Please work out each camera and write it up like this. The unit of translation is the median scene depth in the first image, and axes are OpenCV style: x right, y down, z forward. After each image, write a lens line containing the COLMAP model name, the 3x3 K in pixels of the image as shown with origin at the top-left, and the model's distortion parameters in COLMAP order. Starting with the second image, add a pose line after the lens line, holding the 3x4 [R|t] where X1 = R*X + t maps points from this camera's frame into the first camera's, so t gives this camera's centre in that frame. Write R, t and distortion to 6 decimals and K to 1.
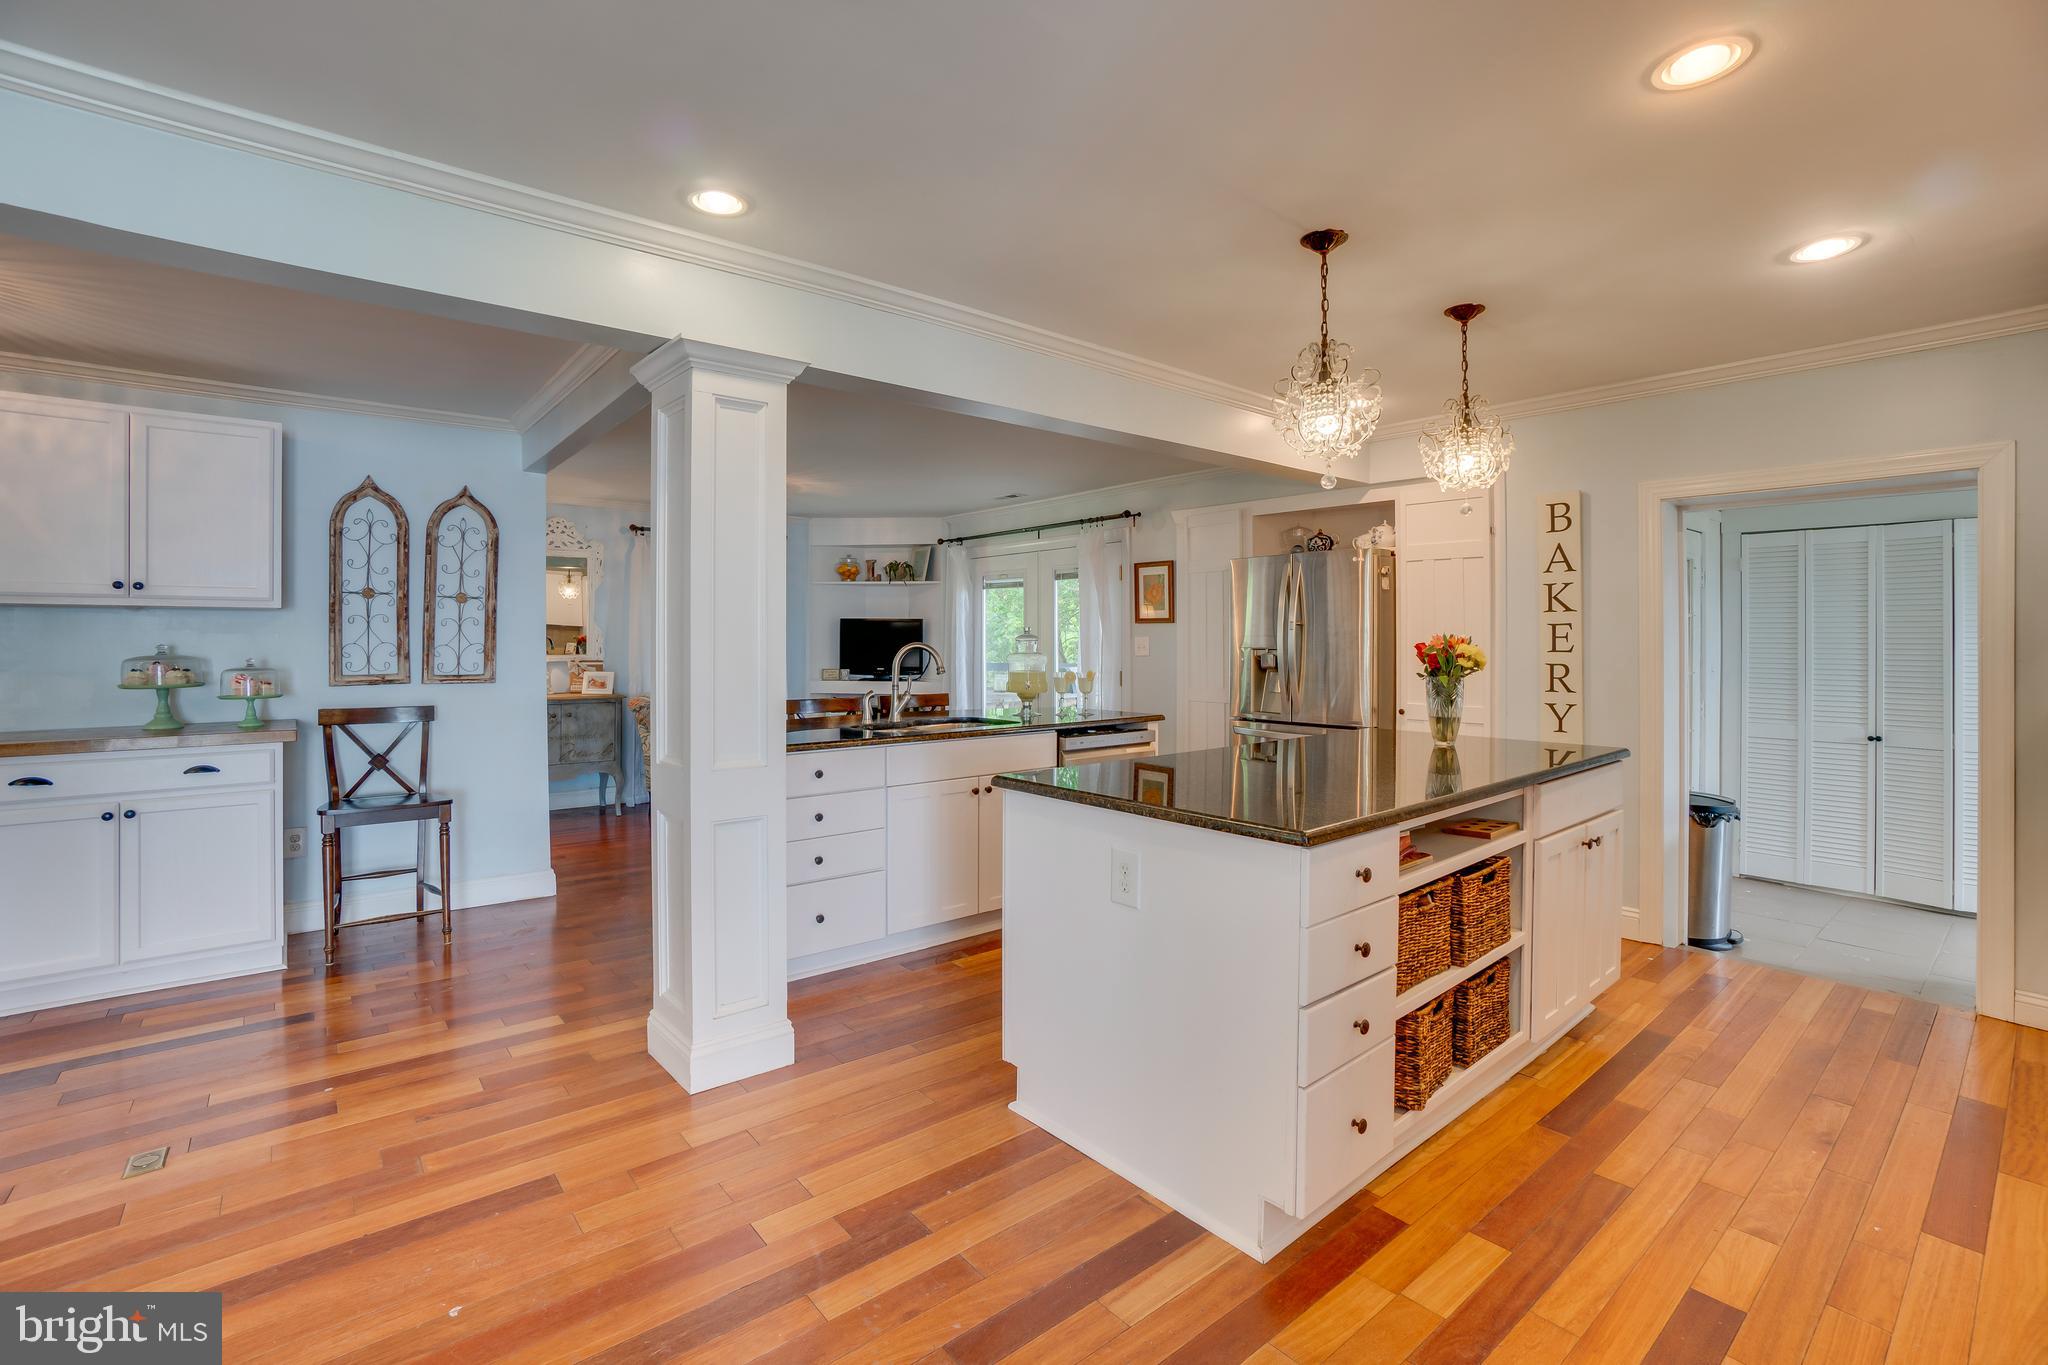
lens RADIAL K [[896.5, 0, 1026.7], [0, 896.5, 638.6], [0, 0, 1]] dist [-0.031979, 0.000611]
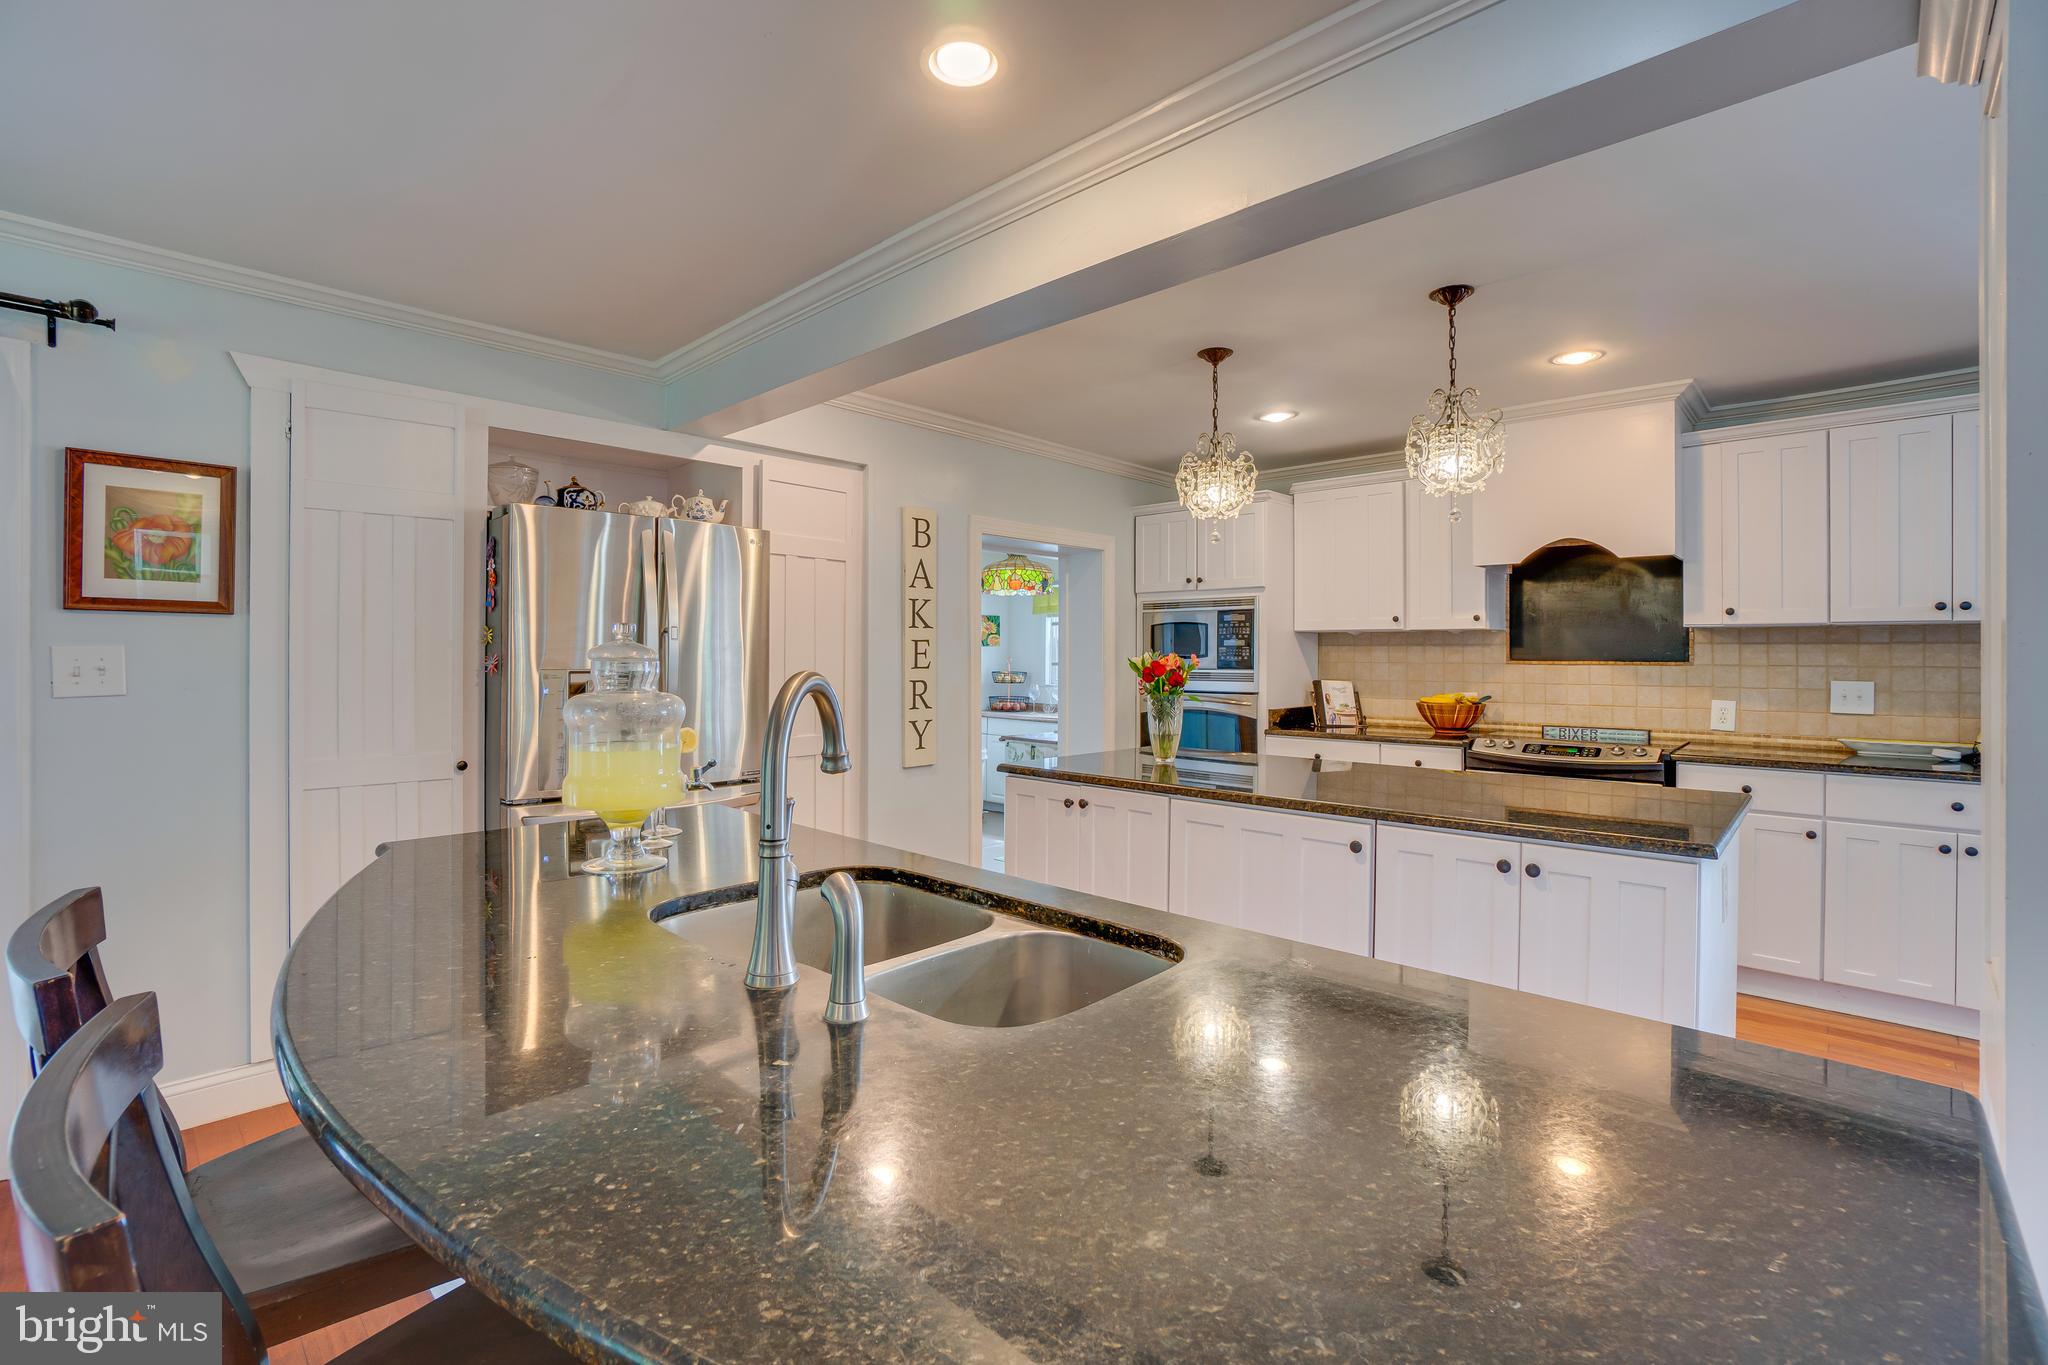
lens RADIAL K [[909.4, 0, 1018.8], [0, 909.4, 660.5], [0, 0, 1]] dist [-0.033572, 0.001179]
pose [[-0.093010, -0.005443, 0.995650, -0.424608], [-0.004850, 0.999976, 0.005013, 0.000480], [-0.995653, -0.004363, -0.093034, 0.982351]]
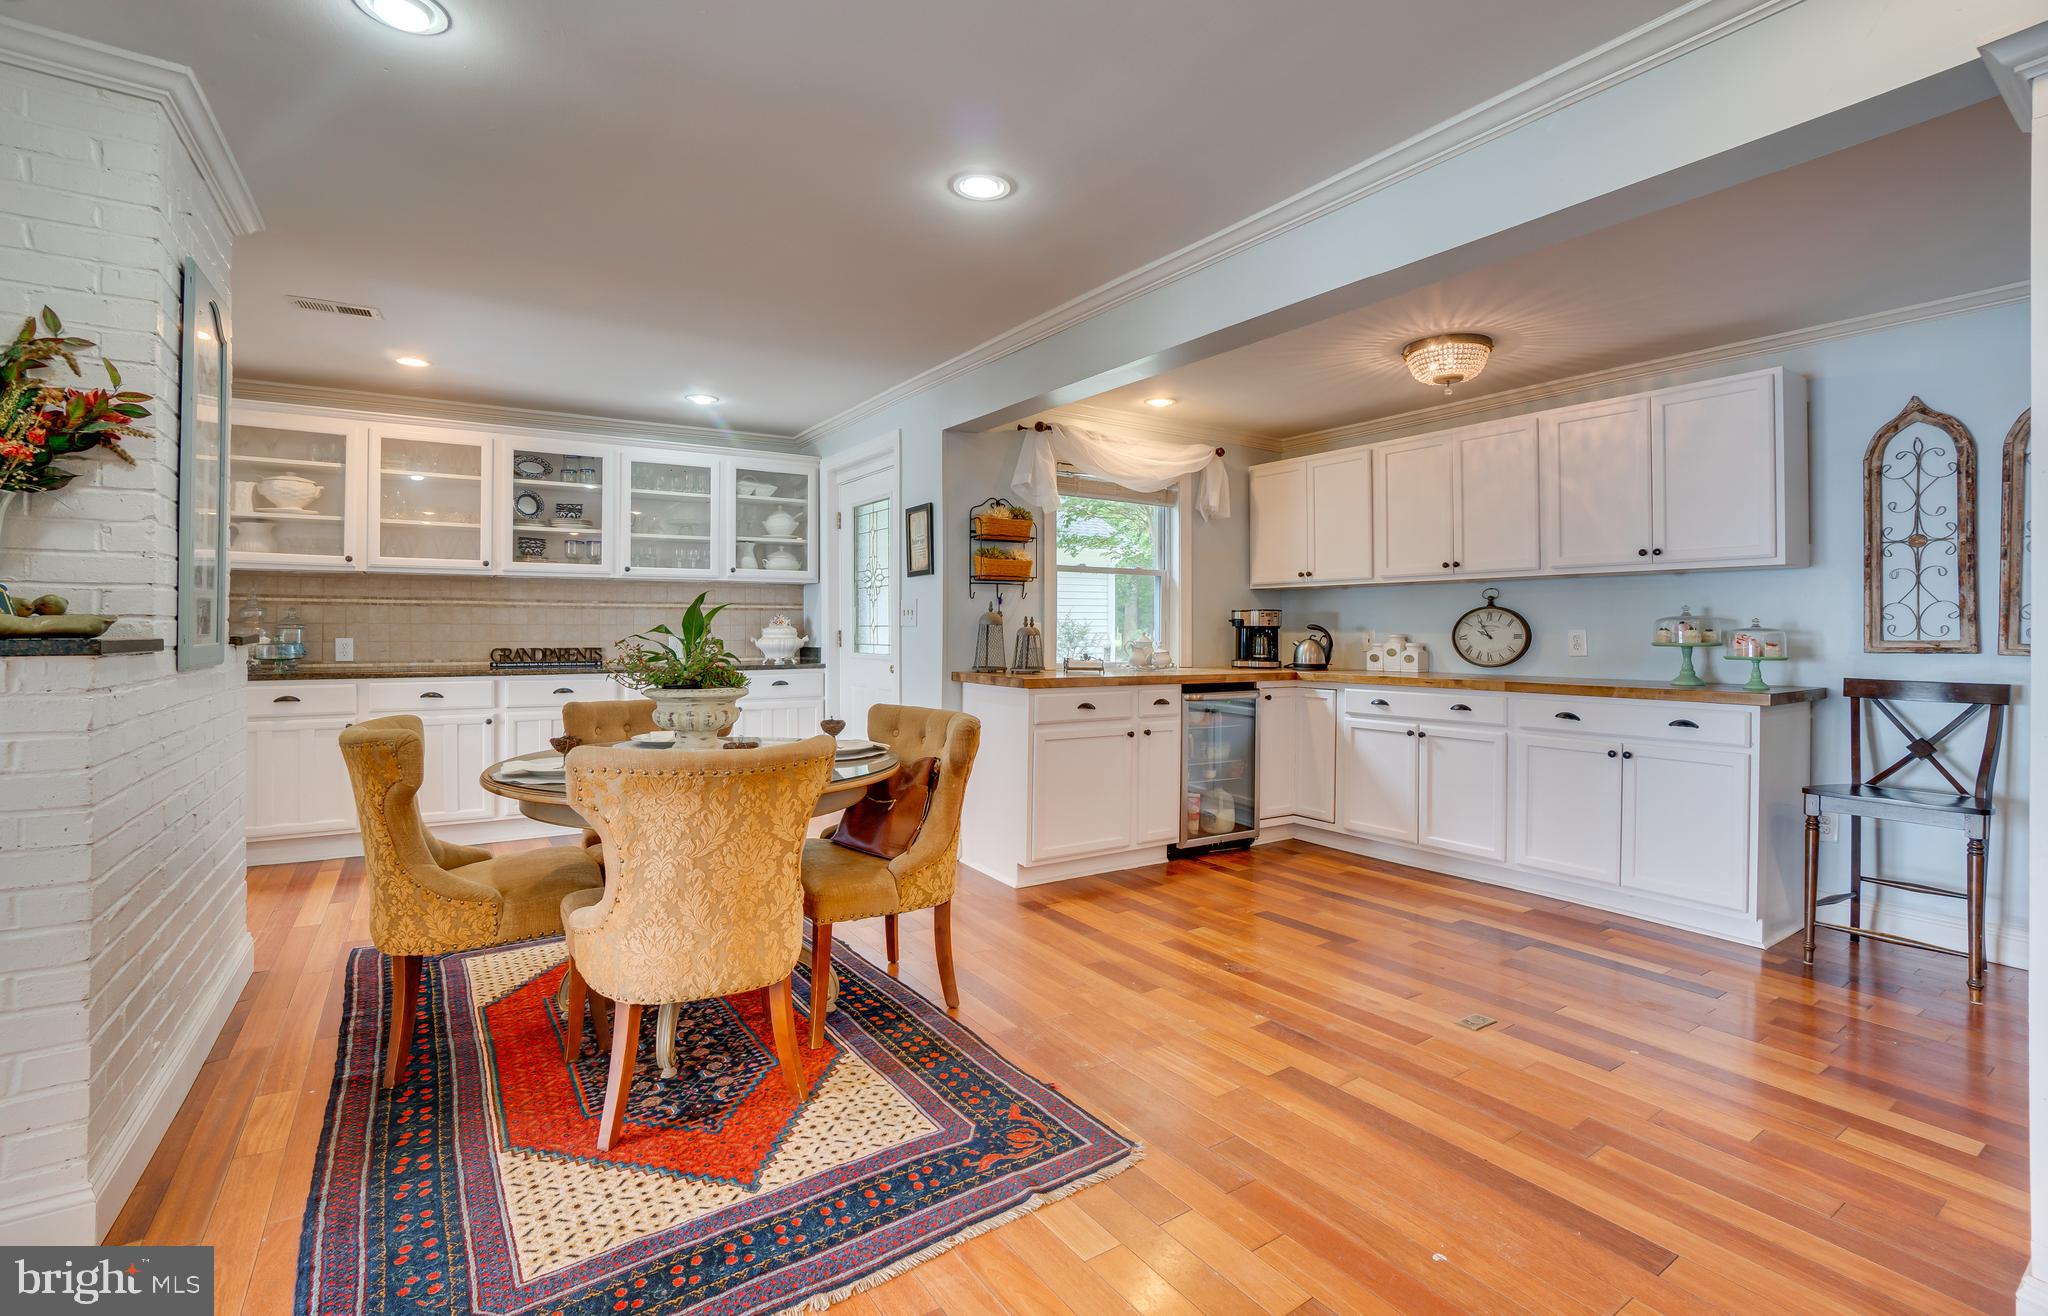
lens RADIAL K [[917.2, 0, 1012.9], [0, 917.2, 620.5], [0, 0, 1]] dist [-0.062318, 0.025258]
pose [[-0.110918, -0.006894, -0.993806, 0.158057], [-0.001289, 0.999976, -0.006793, 0.029126], [0.993829, 0.000528, -0.110924, 0.261683]]
